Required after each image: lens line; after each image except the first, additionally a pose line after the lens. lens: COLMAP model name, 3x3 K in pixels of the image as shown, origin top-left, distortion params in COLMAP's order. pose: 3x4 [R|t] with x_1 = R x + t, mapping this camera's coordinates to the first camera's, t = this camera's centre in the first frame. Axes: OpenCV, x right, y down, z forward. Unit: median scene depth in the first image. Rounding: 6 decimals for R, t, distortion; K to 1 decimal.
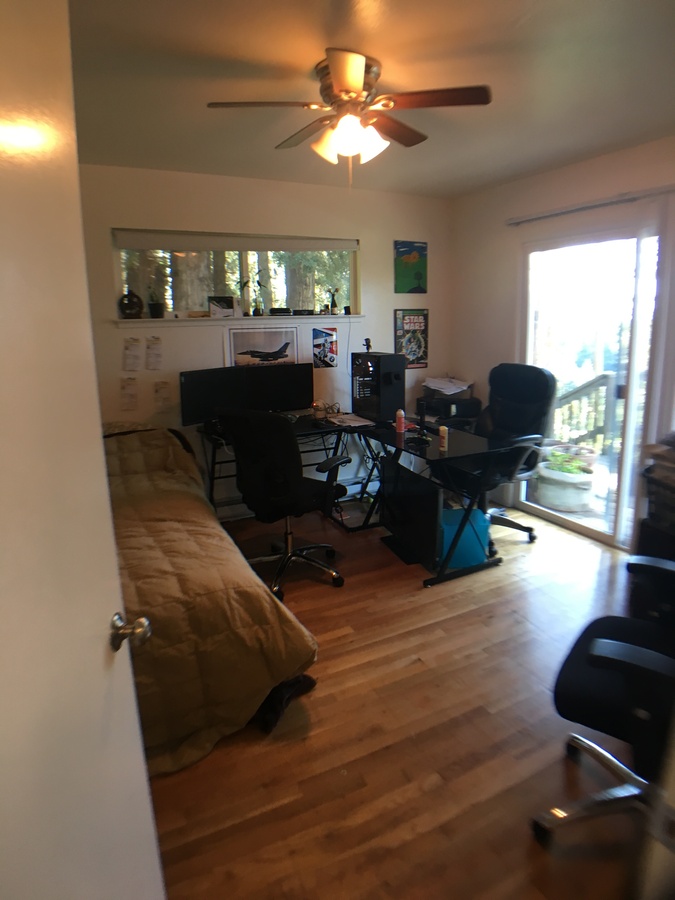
lens RADIAL K [[549.4, 0, 337.1], [0, 549.4, 447.8], [0, 0, 1]] dist [-0.068523, 0.002843]
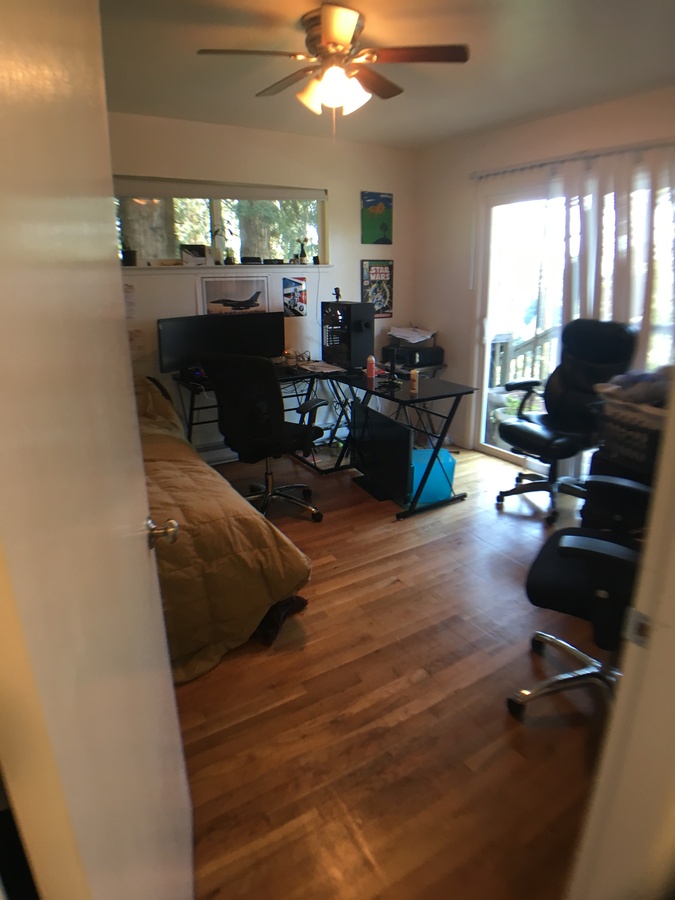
lens RADIAL K [[549.4, 0, 337.1], [0, 549.4, 447.8], [0, 0, 1]] dist [-0.068523, 0.002843]
pose [[0.995994, -0.017804, 0.087627, -0.068205], [0.010855, 0.996803, 0.079152, 0.033128], [-0.088756, -0.077884, 0.993004, -0.076878]]
